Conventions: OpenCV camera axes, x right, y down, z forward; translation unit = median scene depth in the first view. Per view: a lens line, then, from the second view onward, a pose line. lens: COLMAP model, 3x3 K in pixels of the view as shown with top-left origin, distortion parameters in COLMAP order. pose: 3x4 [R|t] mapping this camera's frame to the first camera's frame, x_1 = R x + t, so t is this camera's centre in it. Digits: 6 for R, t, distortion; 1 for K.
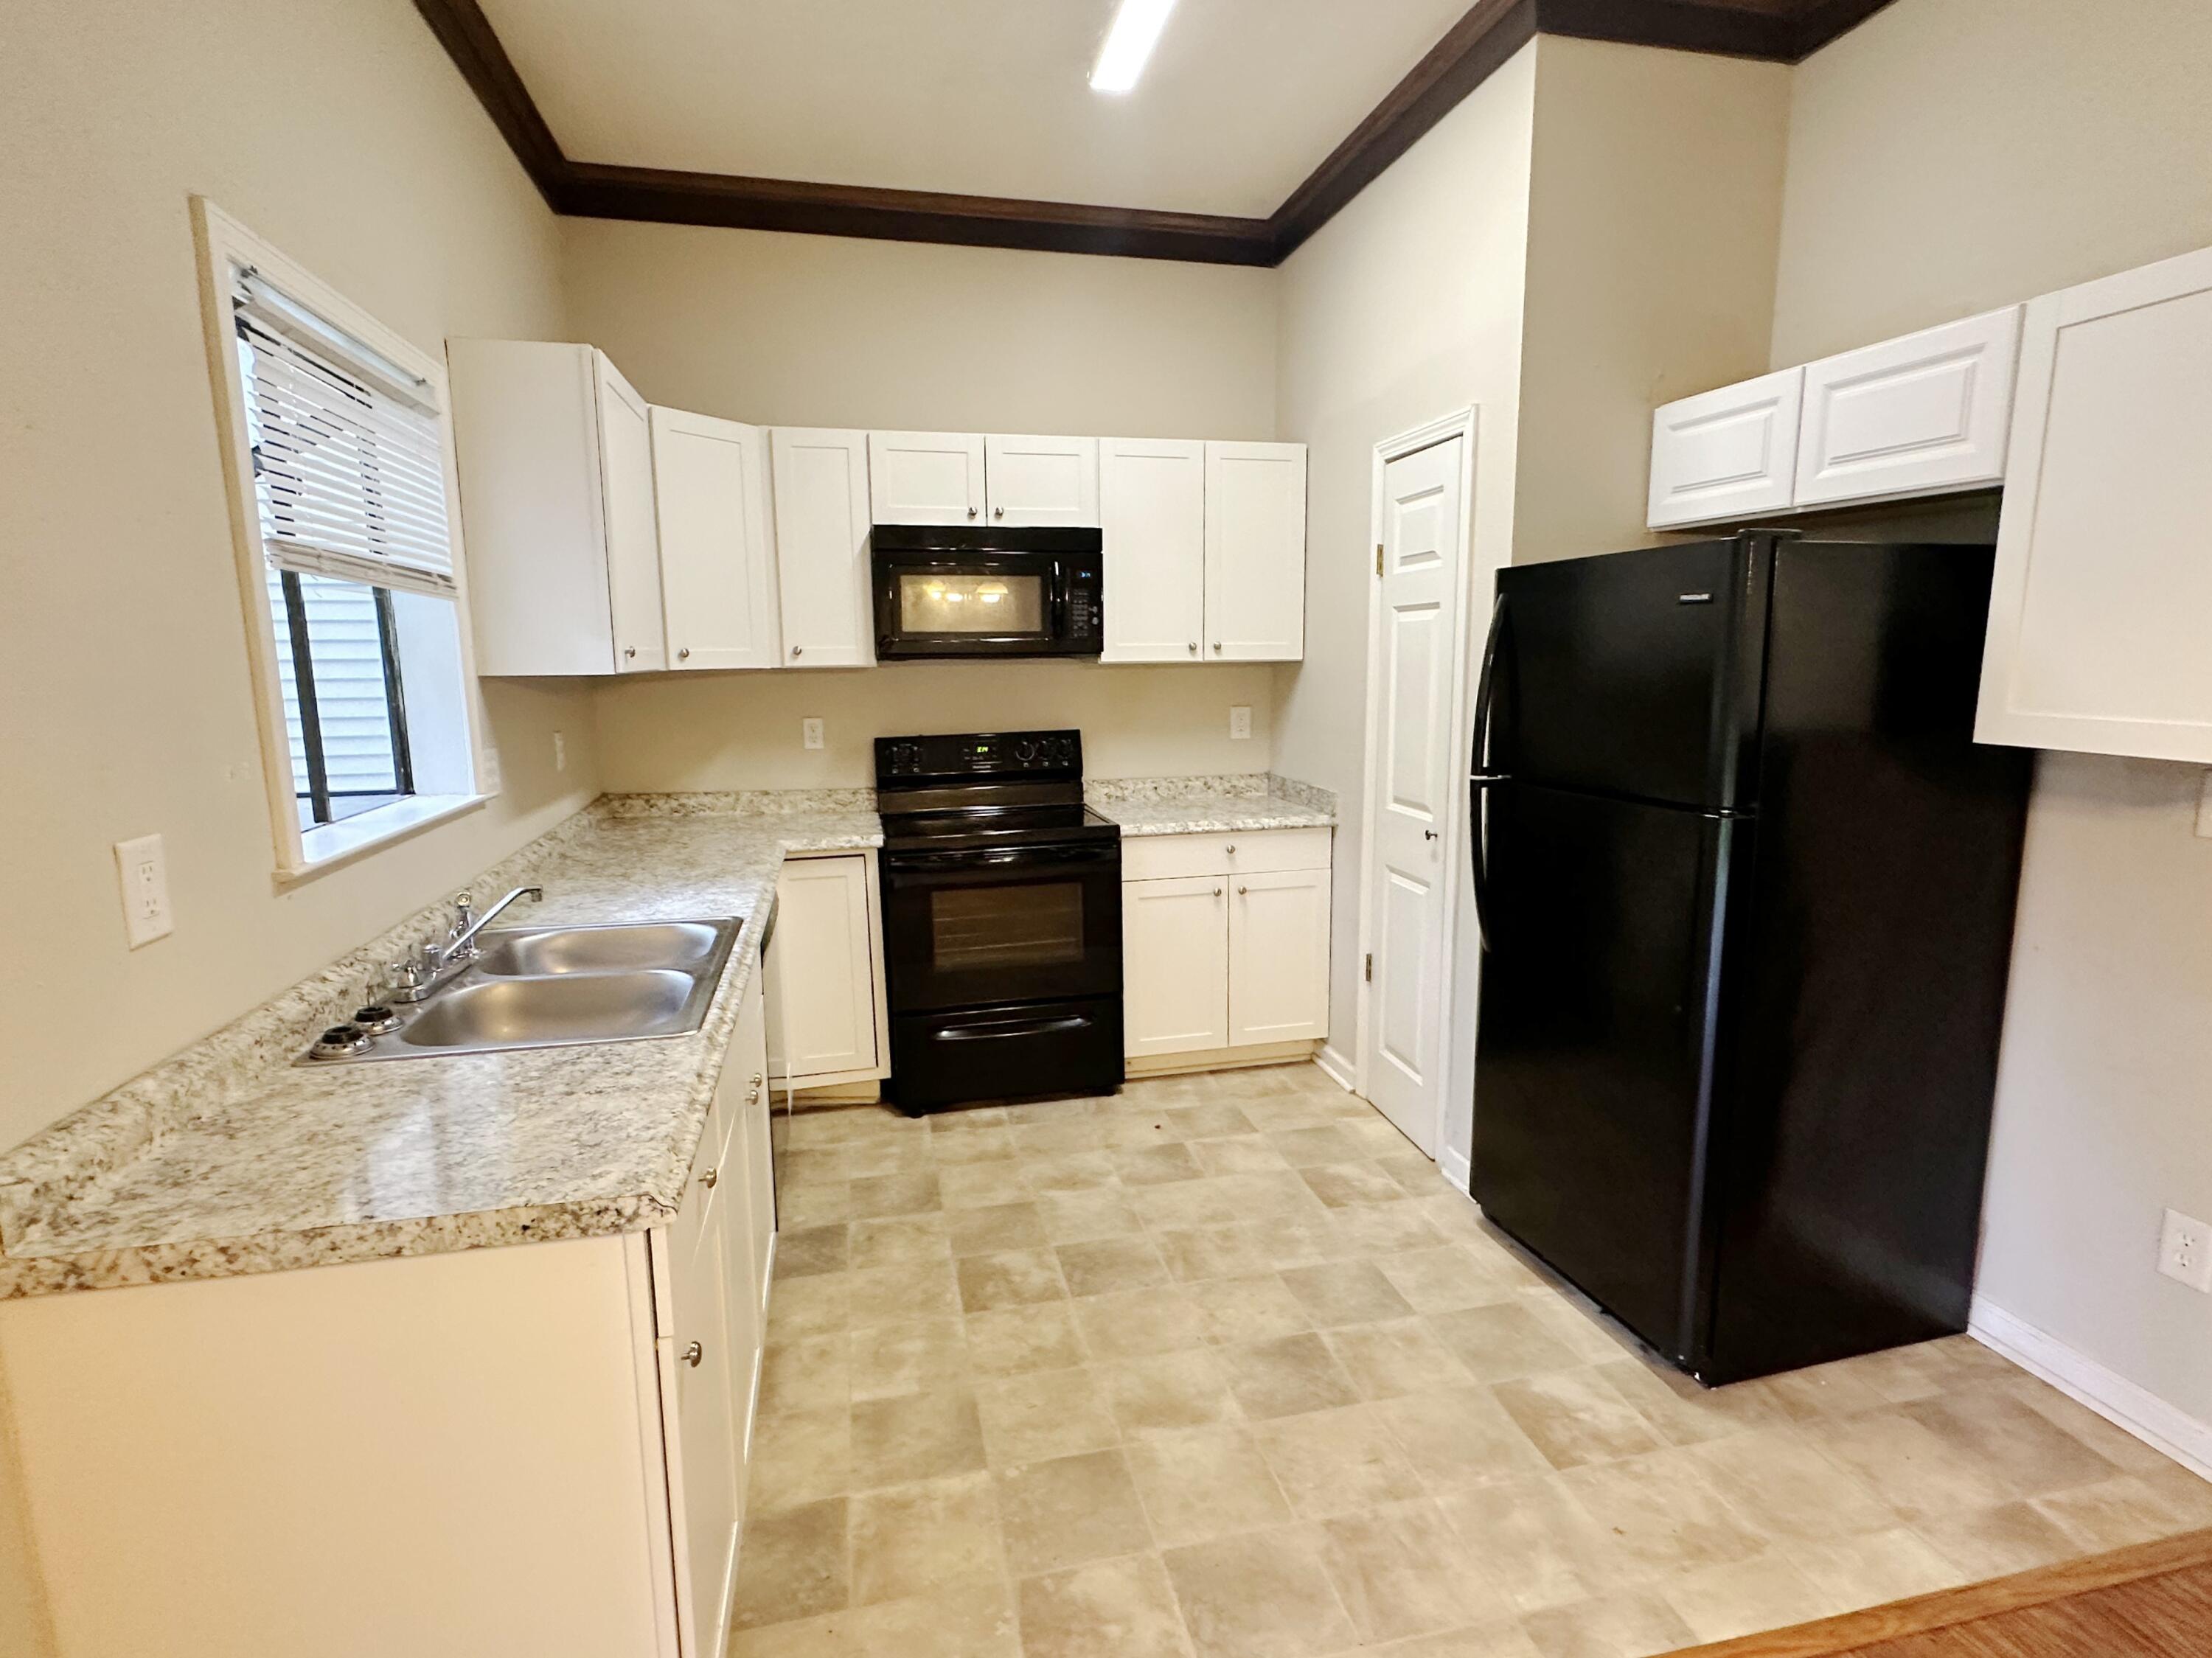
lens RADIAL K [[1097.4, 0, 1102.8], [0, 1097.4, 829.8], [0, 0, 1]] dist [-0.000943, -0.000493]
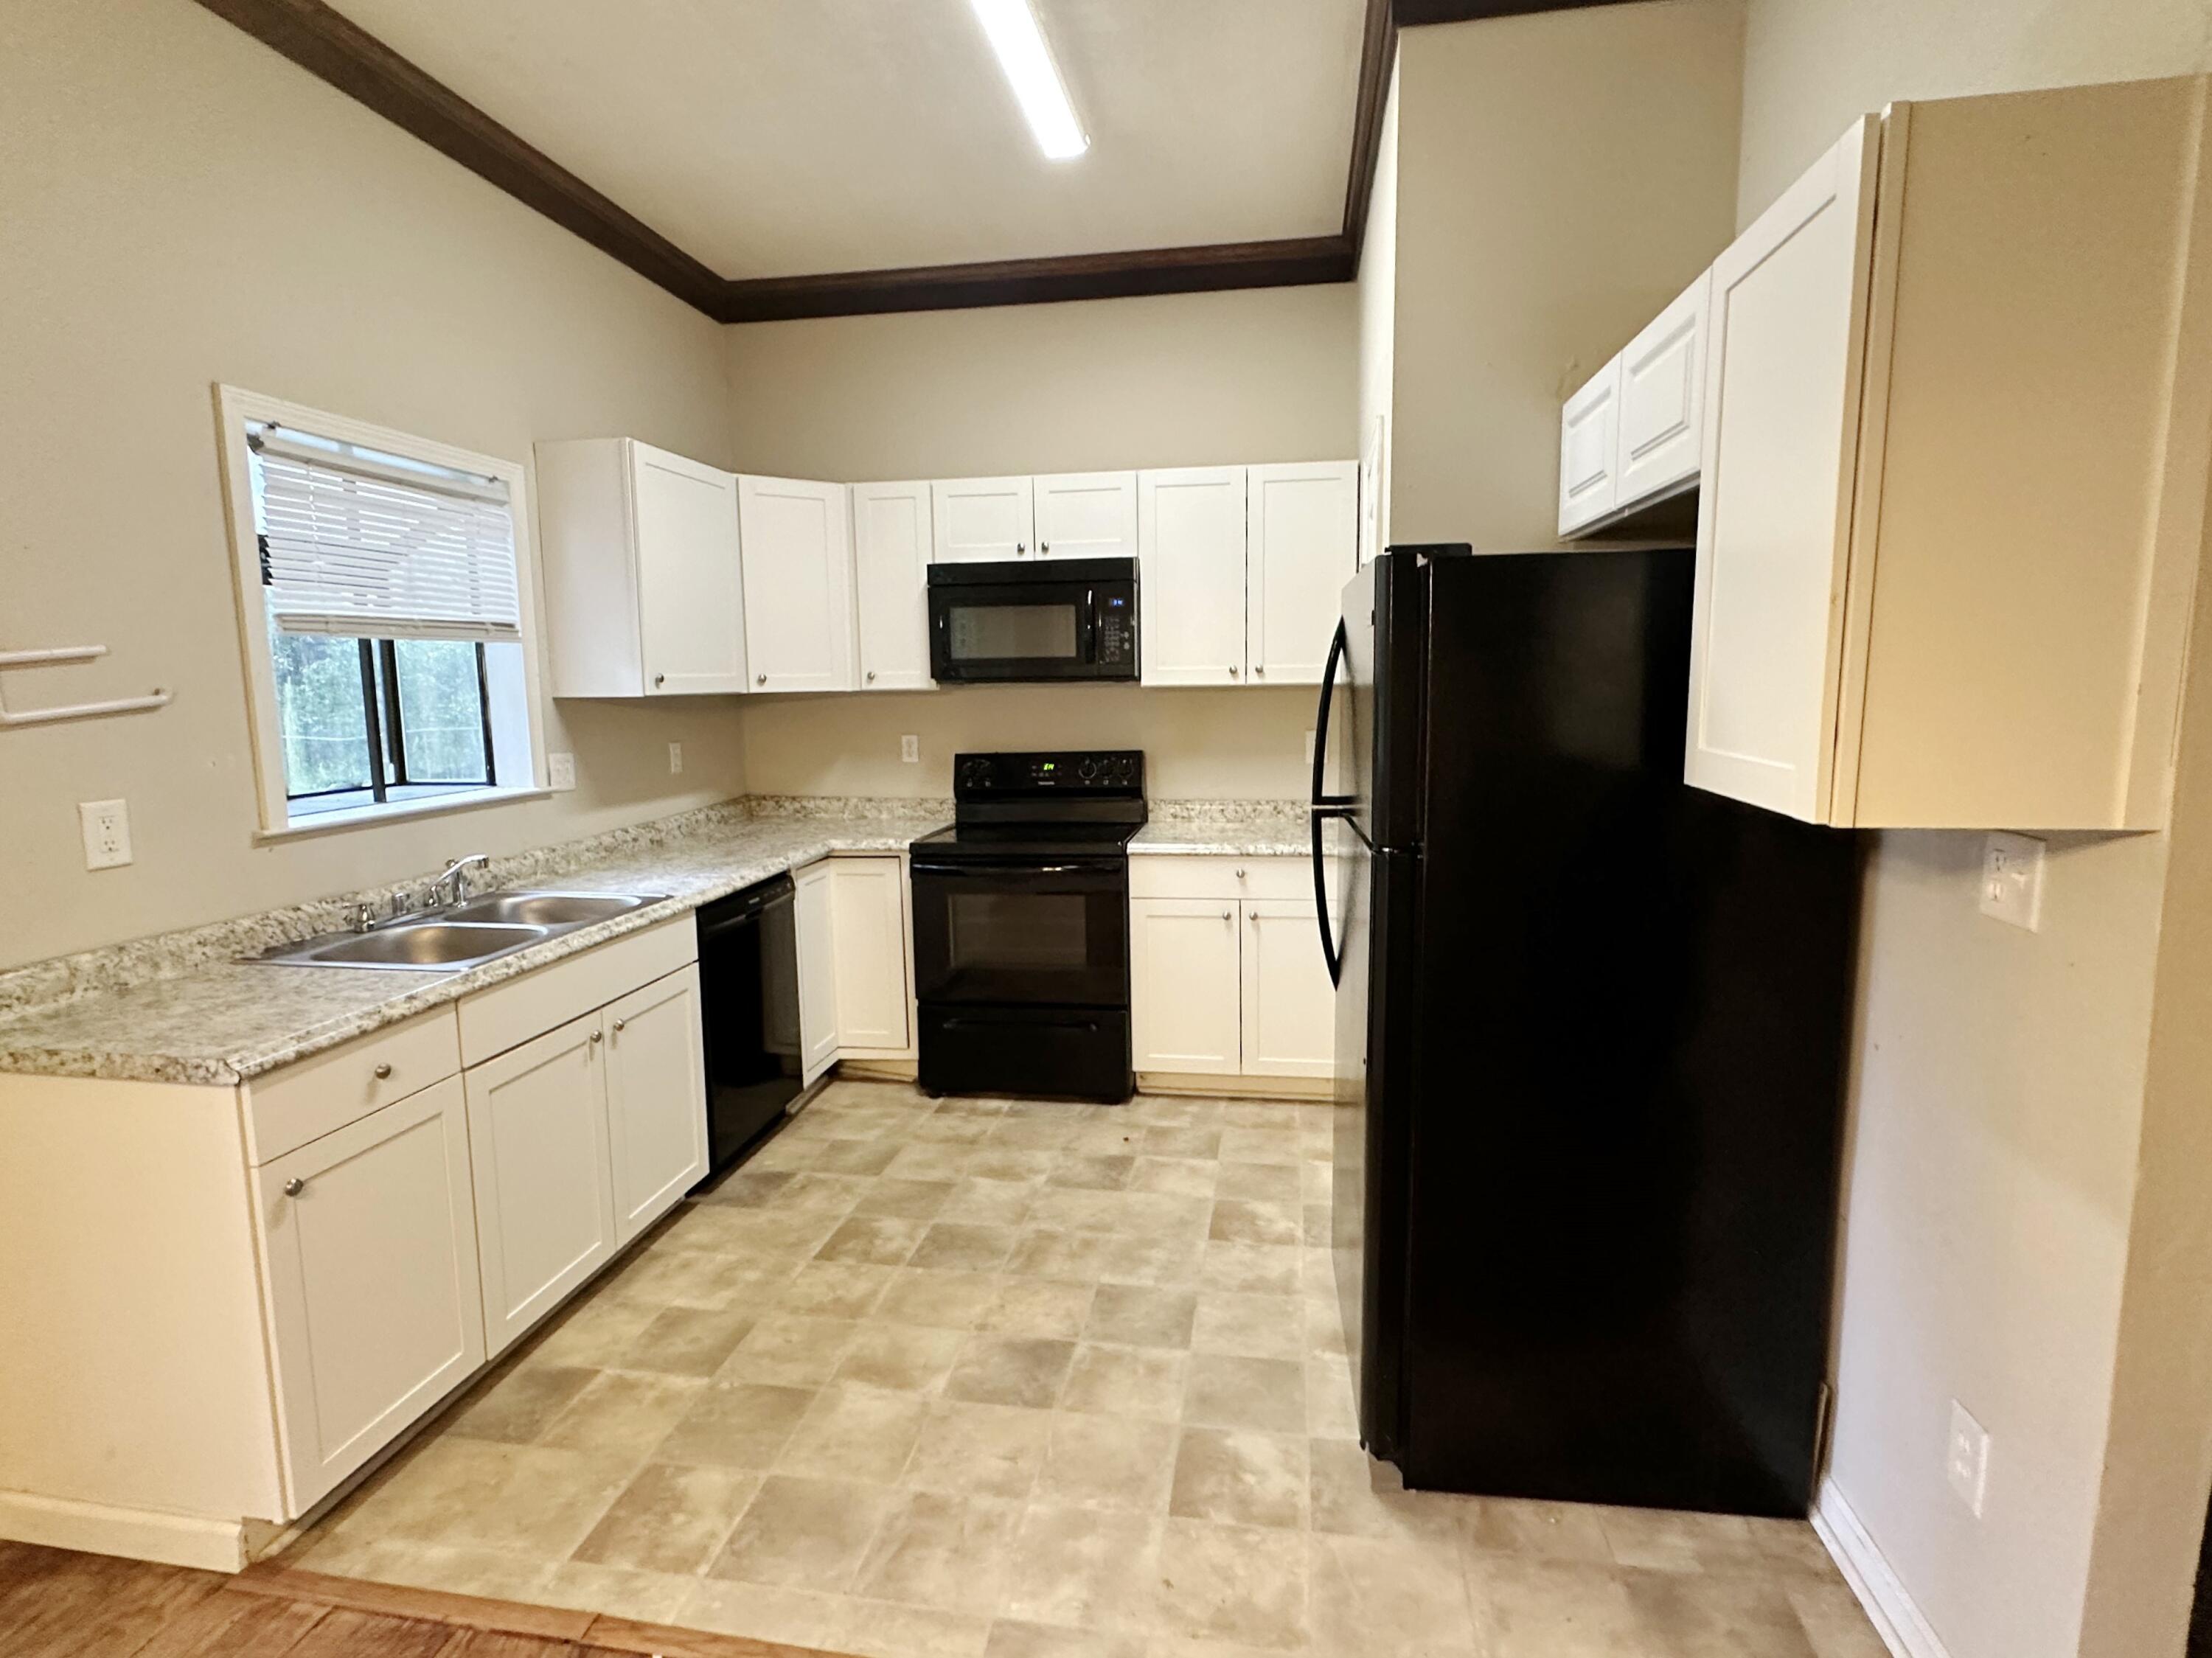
lens RADIAL K [[1107.0, 0, 1106.8], [0, 1107.0, 823.8], [0, 0, 1]] dist [-0.001616, -0.000240]
pose [[0.925327, 0.046569, -0.376300, 0.417957], [-0.055933, 0.998337, -0.013990, -0.007195], [0.375023, 0.033993, 0.926392, 0.029304]]
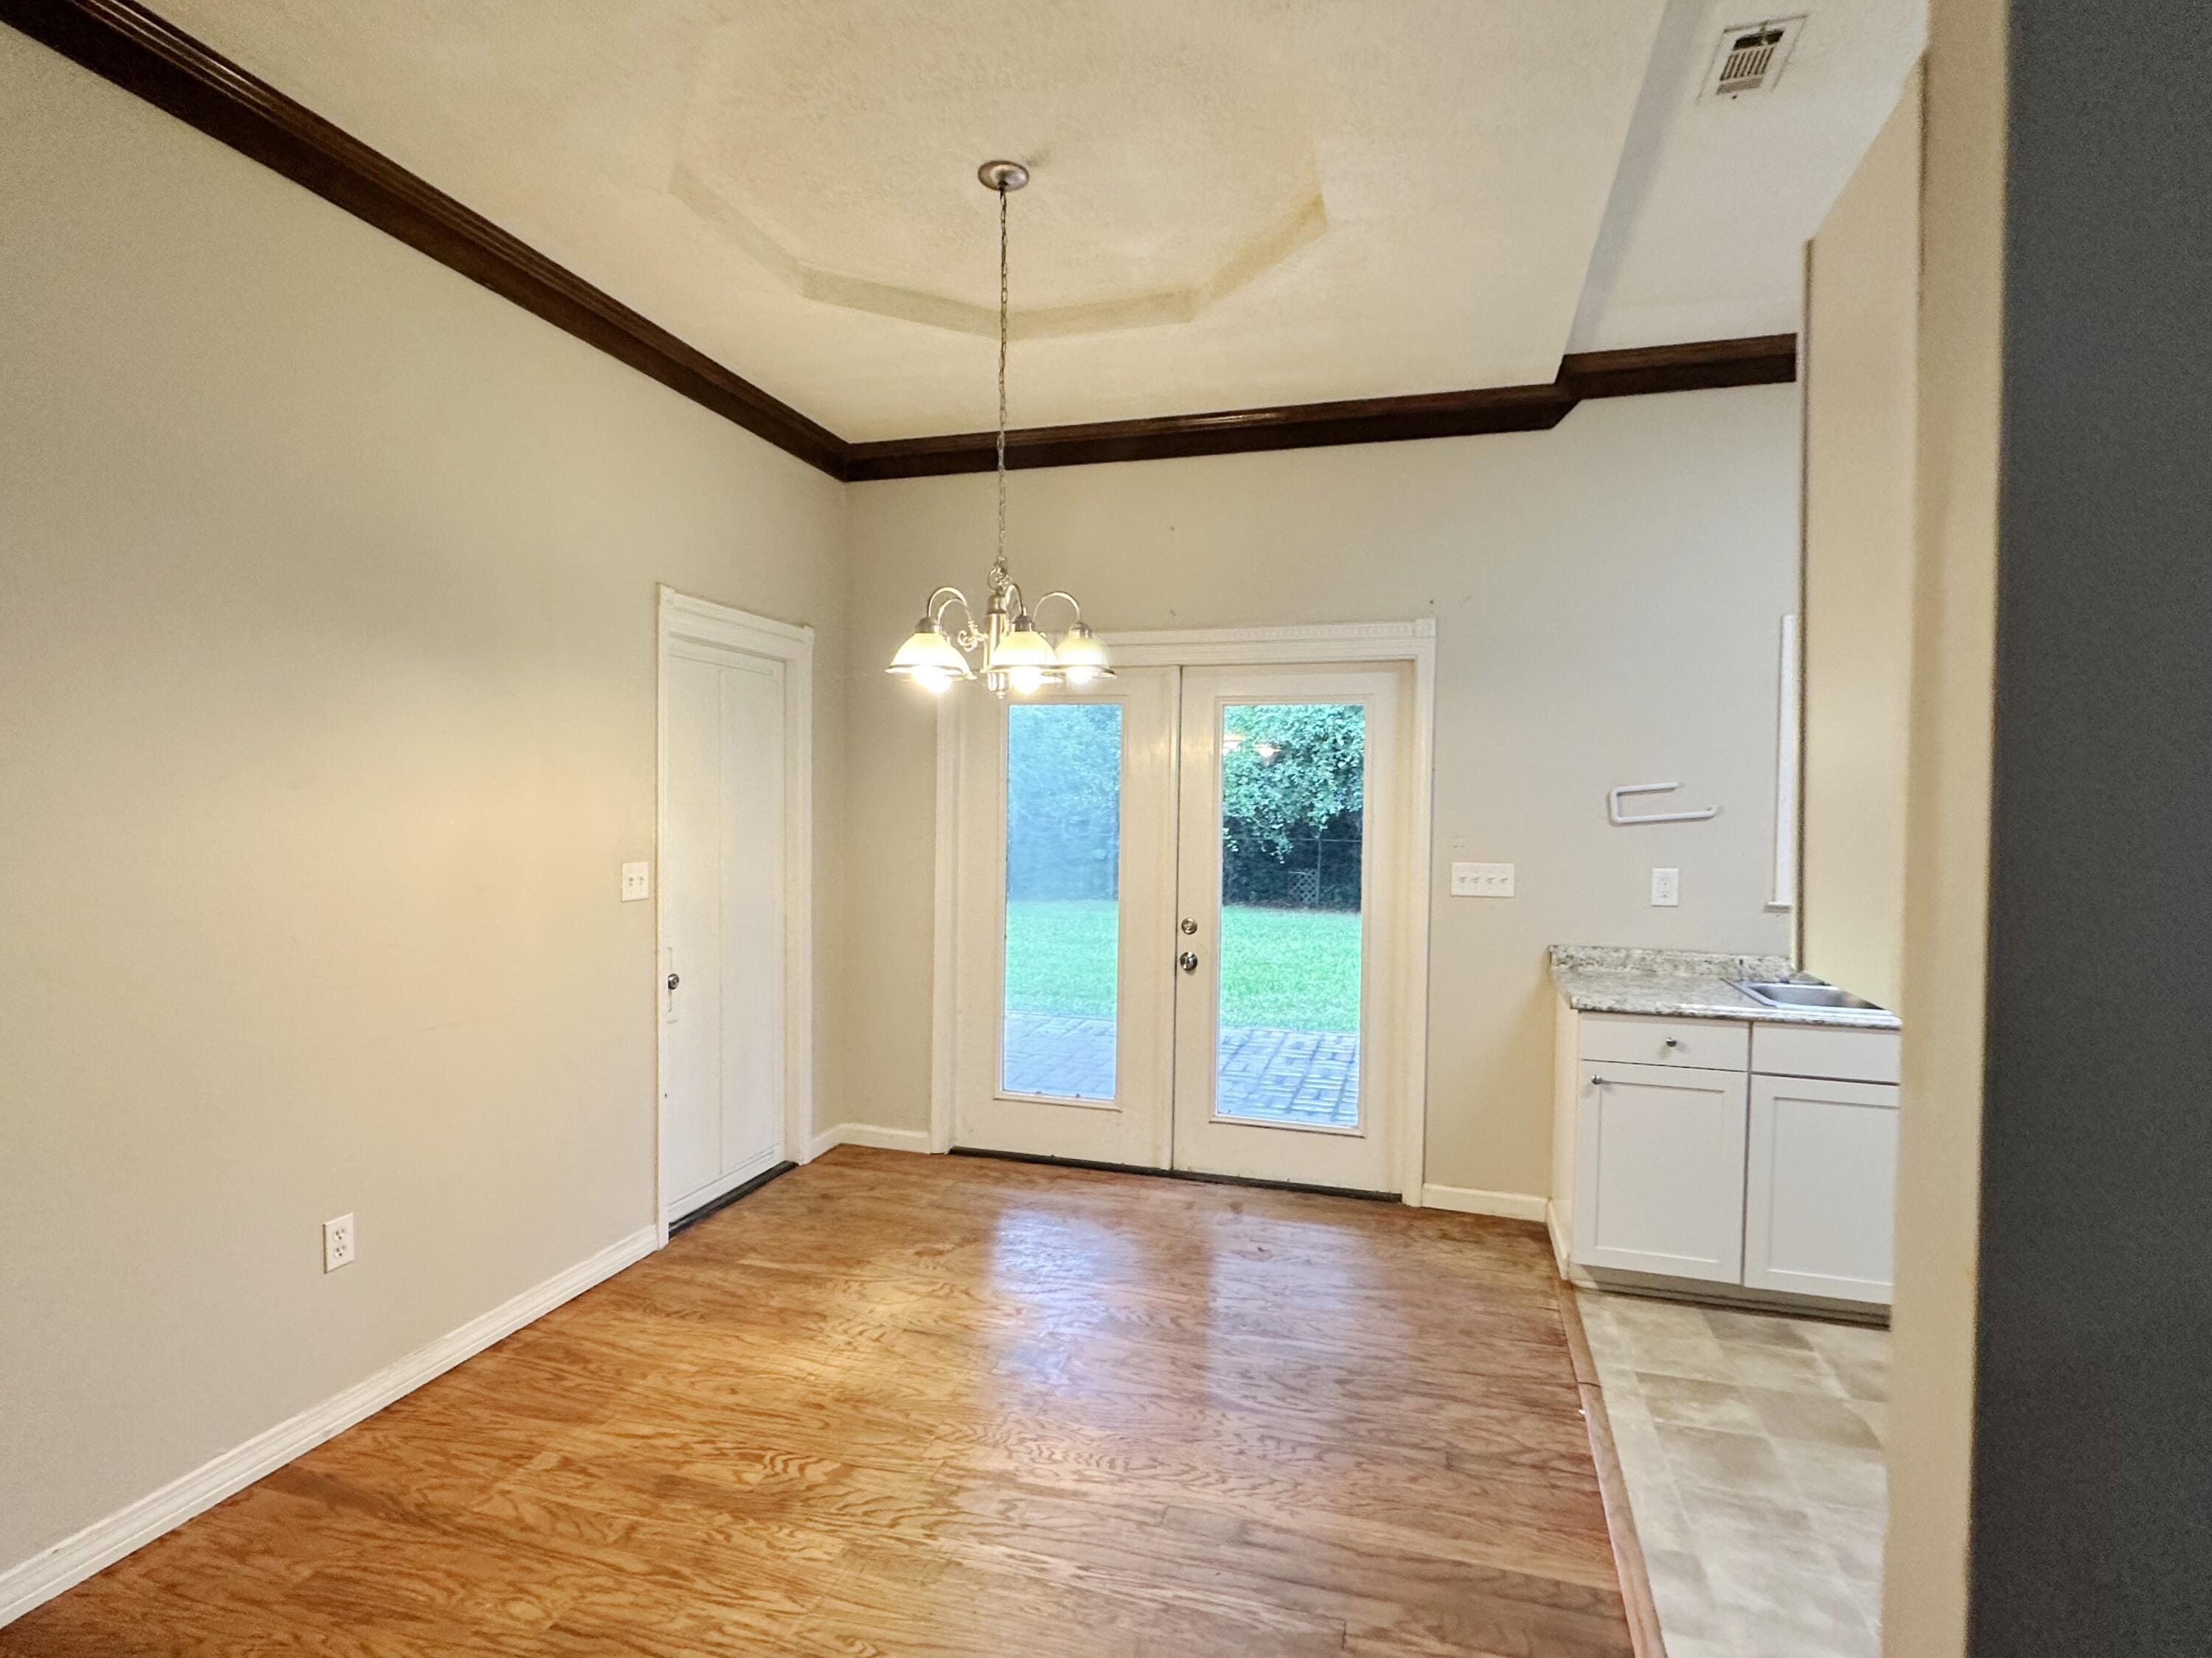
lens RADIAL K [[1107.0, 0, 1106.8], [0, 1107.0, 823.8], [0, 0, 1]] dist [-0.001616, -0.000240]
pose [[-0.485356, 0.020645, -0.874073, 0.913525], [-0.142028, 0.984581, 0.102121, -0.076581], [0.862703, 0.173708, -0.474940, 0.436862]]
